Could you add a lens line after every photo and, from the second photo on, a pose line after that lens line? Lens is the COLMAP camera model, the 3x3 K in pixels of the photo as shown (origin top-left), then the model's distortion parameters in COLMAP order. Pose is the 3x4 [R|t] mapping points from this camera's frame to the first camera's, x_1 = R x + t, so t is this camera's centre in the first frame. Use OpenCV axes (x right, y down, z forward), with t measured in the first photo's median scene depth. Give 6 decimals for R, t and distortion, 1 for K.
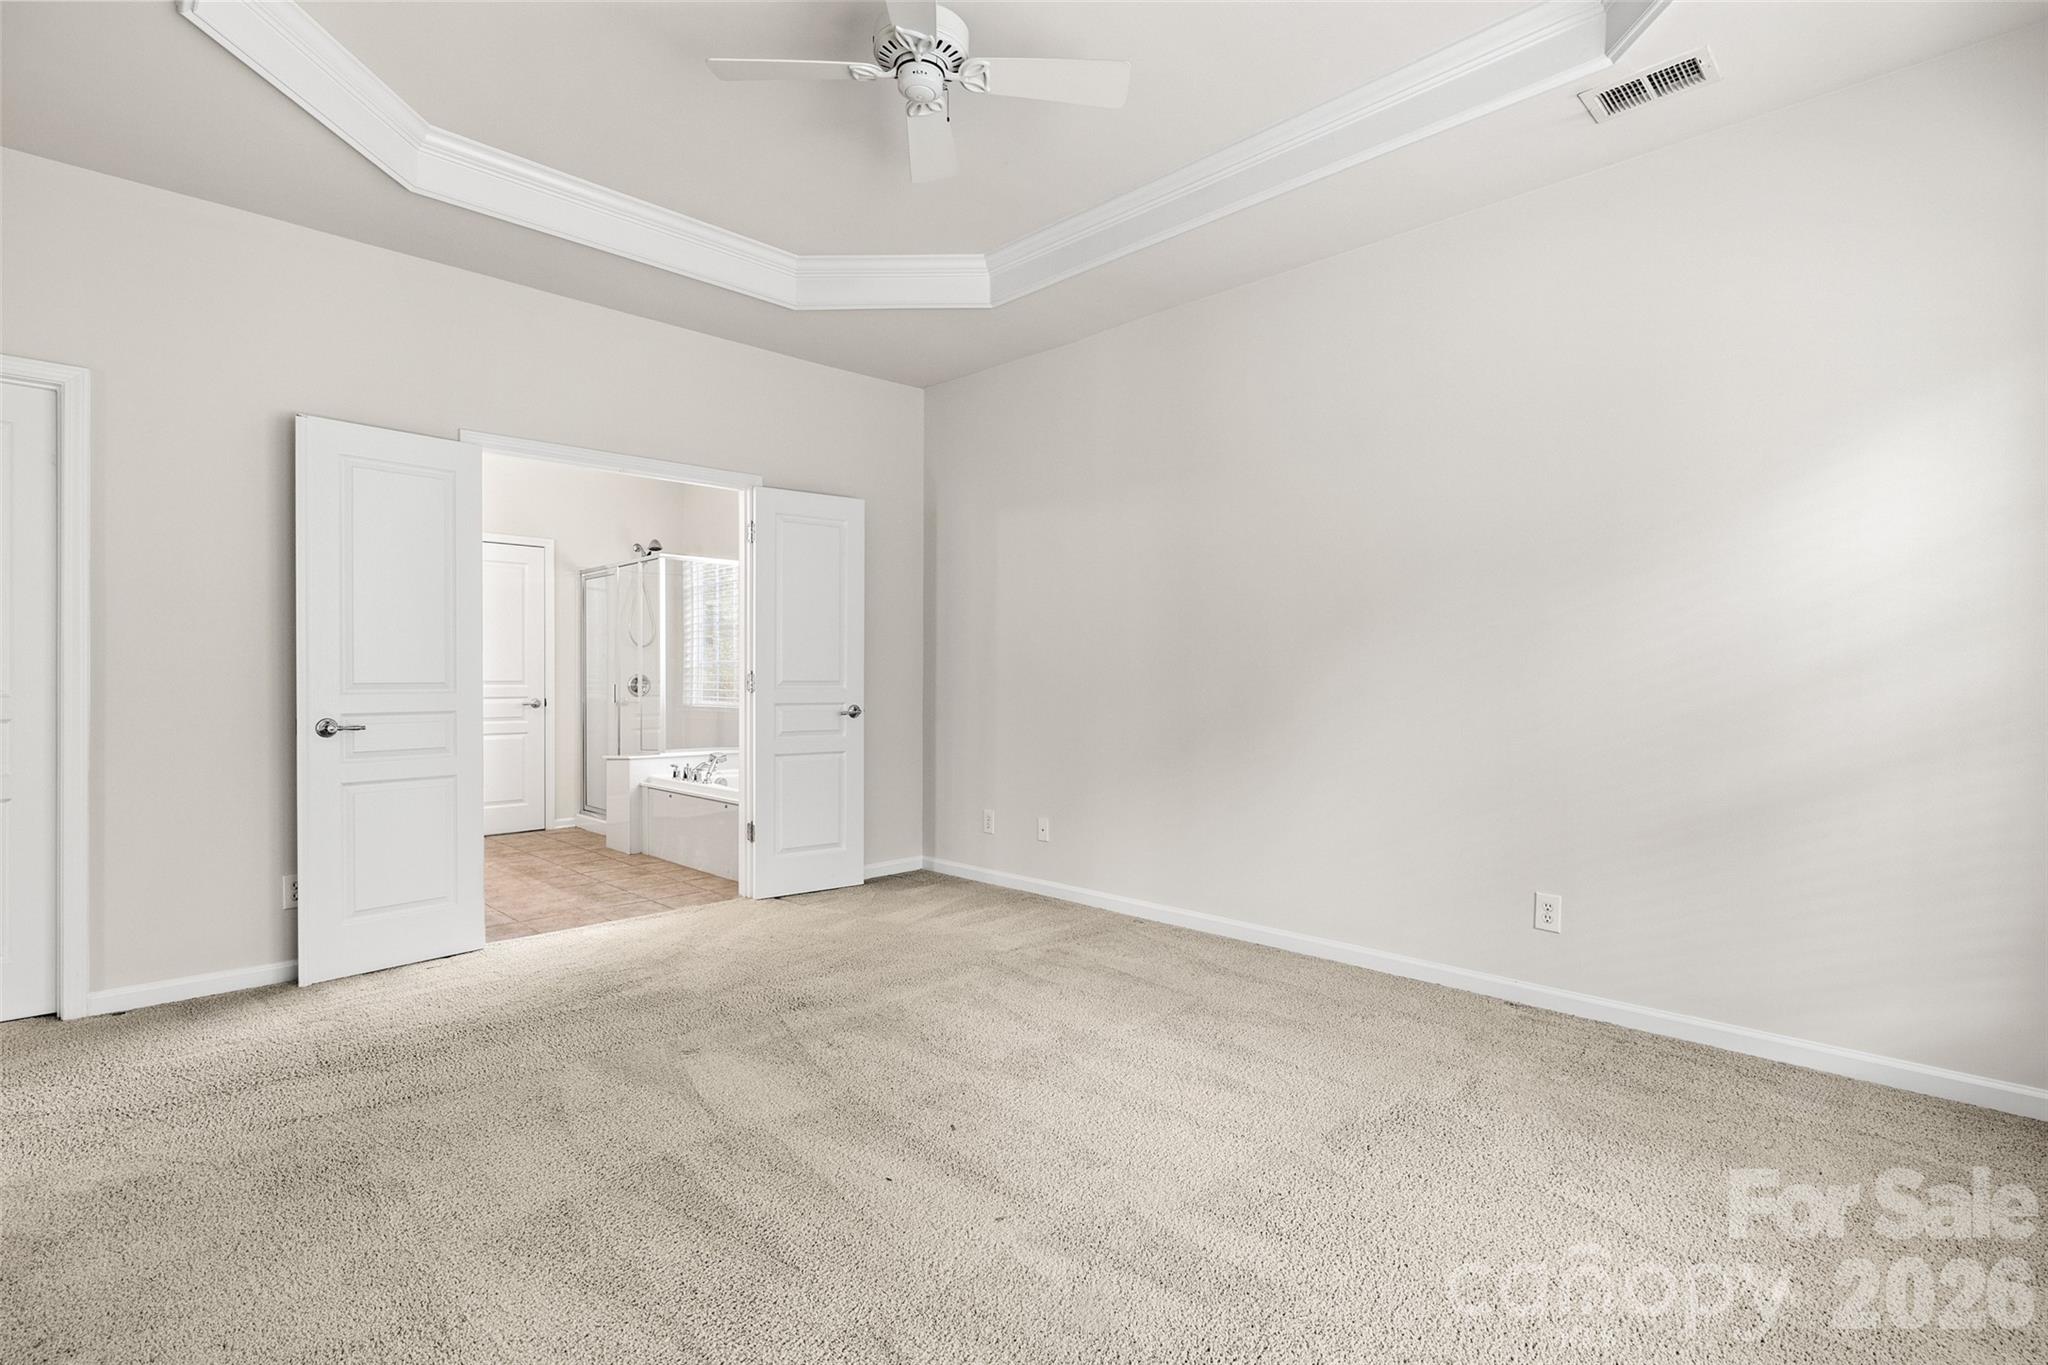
lens RADIAL K [[970.3, 0, 1012.6], [0, 970.3, 687.0], [0, 0, 1]] dist [0.002308, 0.000360]
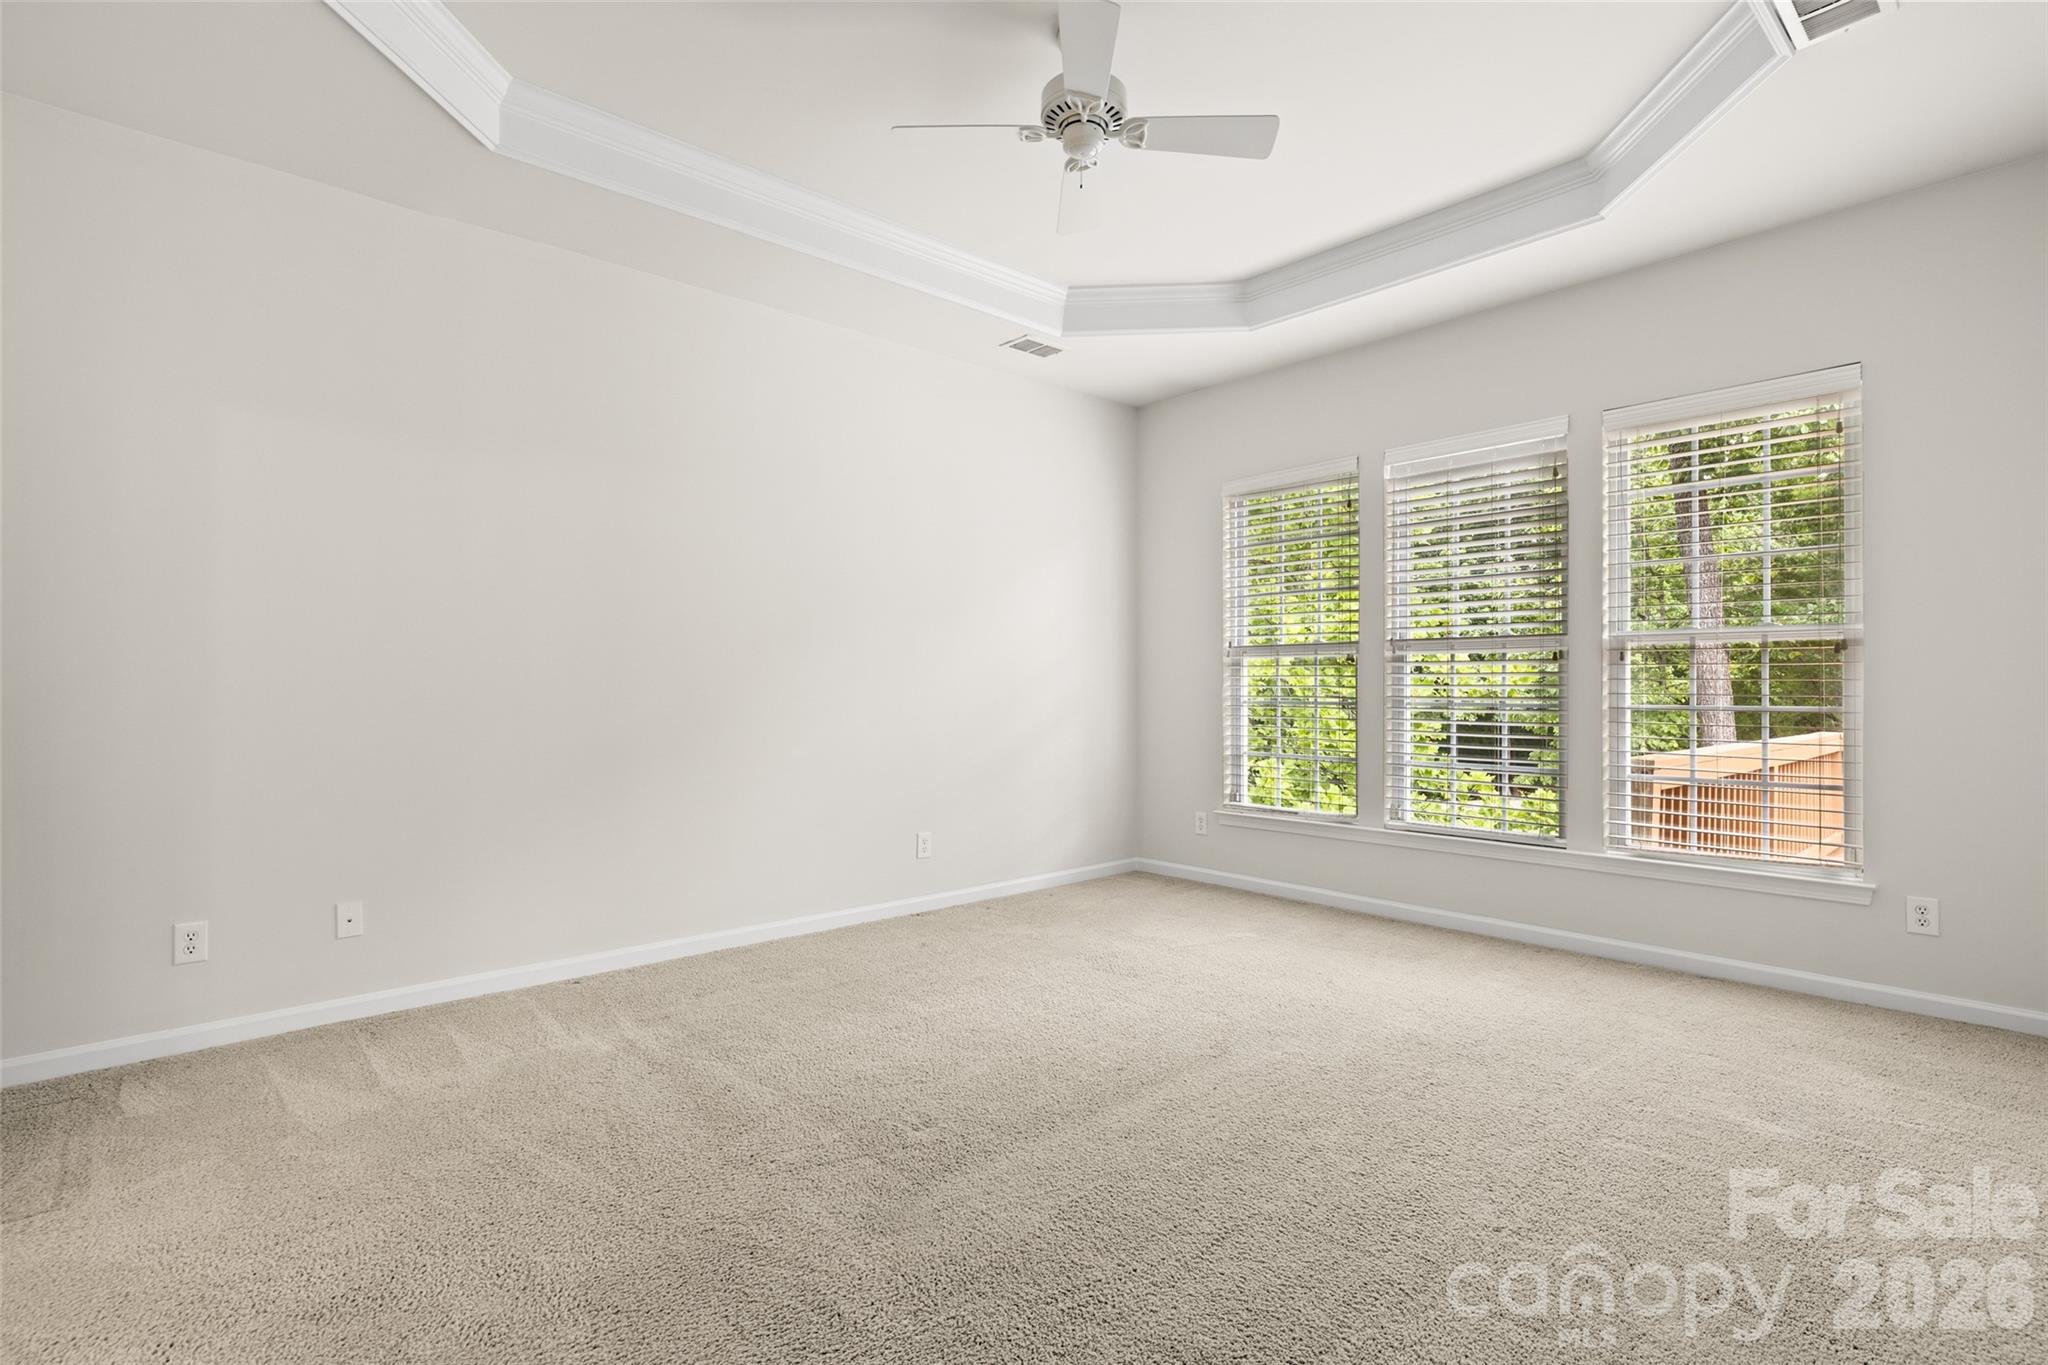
lens RADIAL K [[970.3, 0, 1021.1], [0, 970.3, 676.0], [0, 0, 1]] dist [0.002308, 0.000360]
pose [[0.050532, -0.006685, 0.998700, -0.650685], [-0.003113, 0.999972, 0.006851, -0.025147], [-0.998718, -0.003455, 0.050510, 0.560654]]
